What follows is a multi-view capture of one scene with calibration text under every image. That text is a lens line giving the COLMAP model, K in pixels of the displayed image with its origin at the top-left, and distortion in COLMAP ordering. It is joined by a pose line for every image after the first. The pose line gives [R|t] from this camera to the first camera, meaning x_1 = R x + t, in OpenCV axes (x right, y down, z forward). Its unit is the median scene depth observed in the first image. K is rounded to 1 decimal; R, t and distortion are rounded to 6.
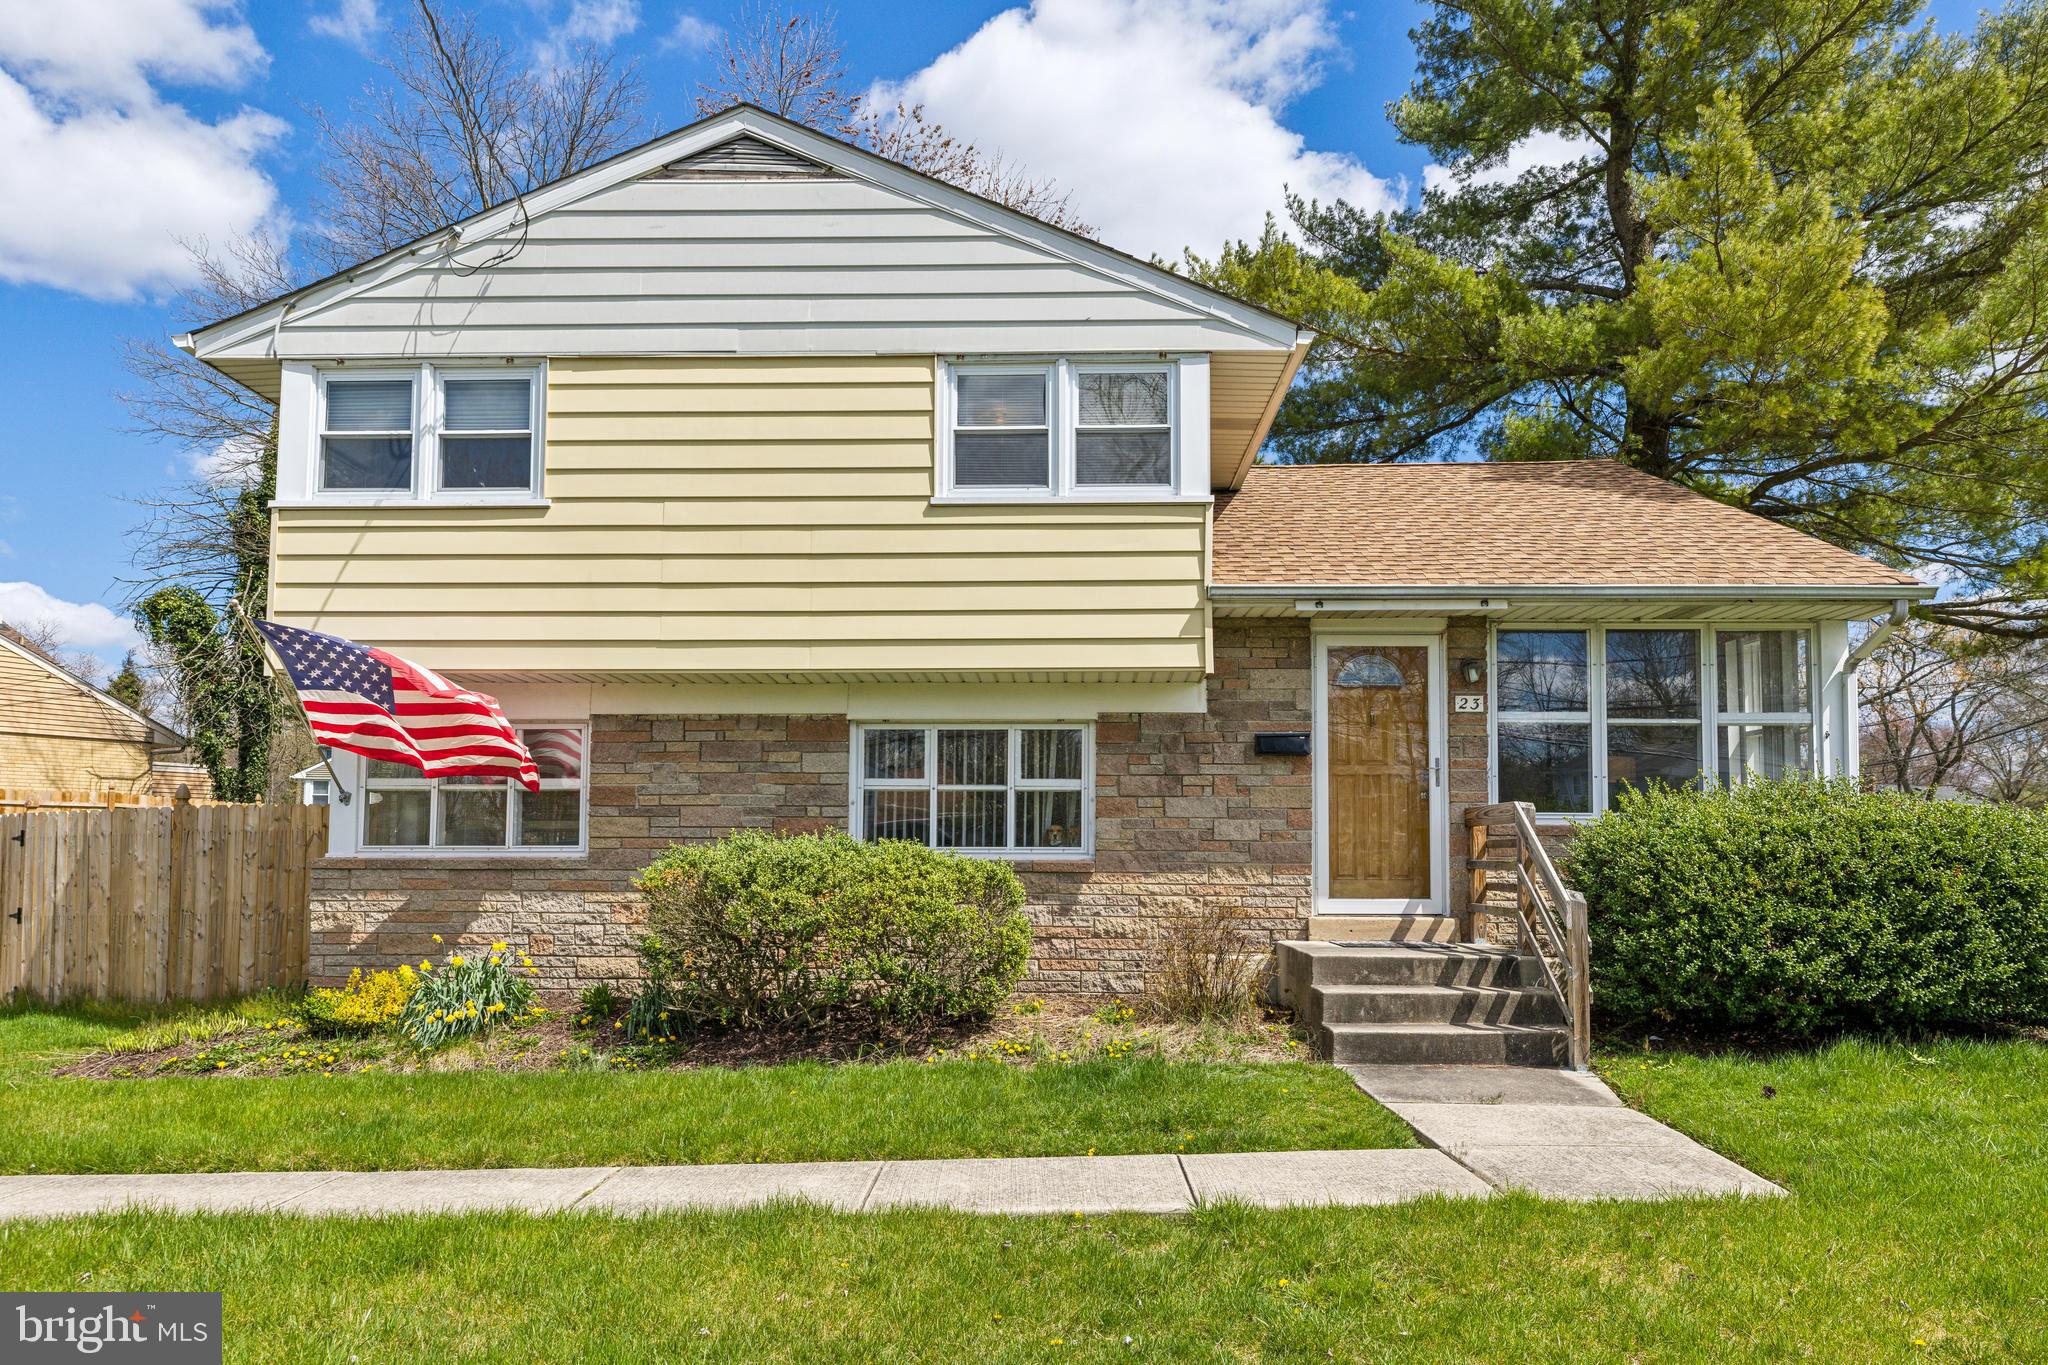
lens RADIAL K [[1252.4, 0, 1015.3], [0, 1252.4, 789.5], [0, 0, 1]] dist [0.004544, 0.000961]
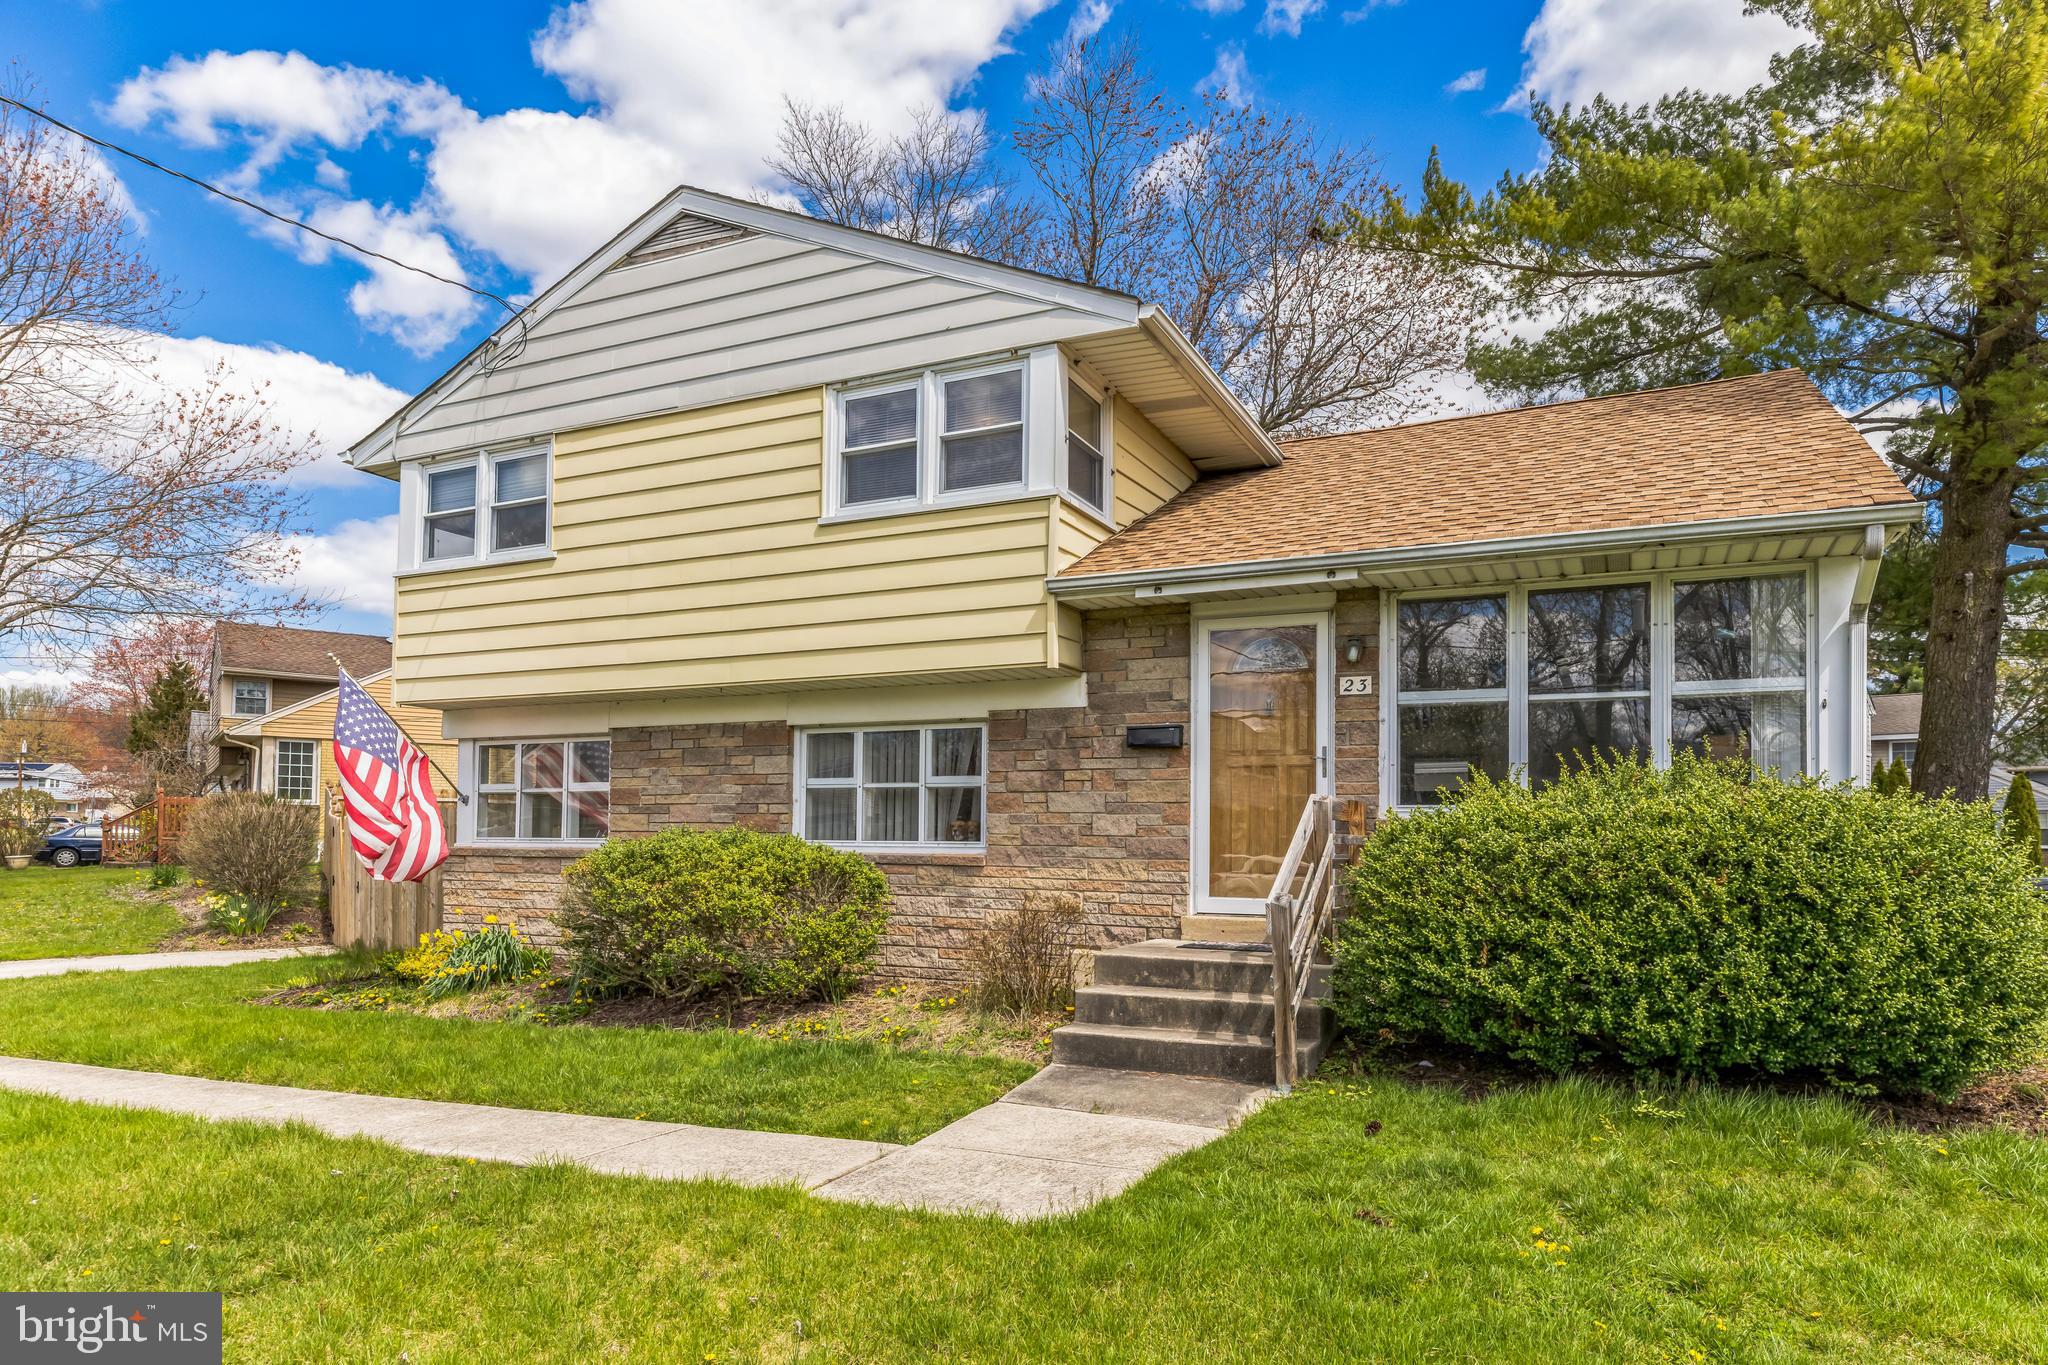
lens RADIAL K [[1225.1, 0, 1031.8], [0, 1225.1, 810.9], [0, 0, 1]] dist [0.004449, 0.000863]
pose [[0.915299, -0.004815, -0.402746, 0.517598], [0.013646, 0.999725, 0.019059, 0.002193], [0.402543, -0.022940, 0.915114, 0.097709]]
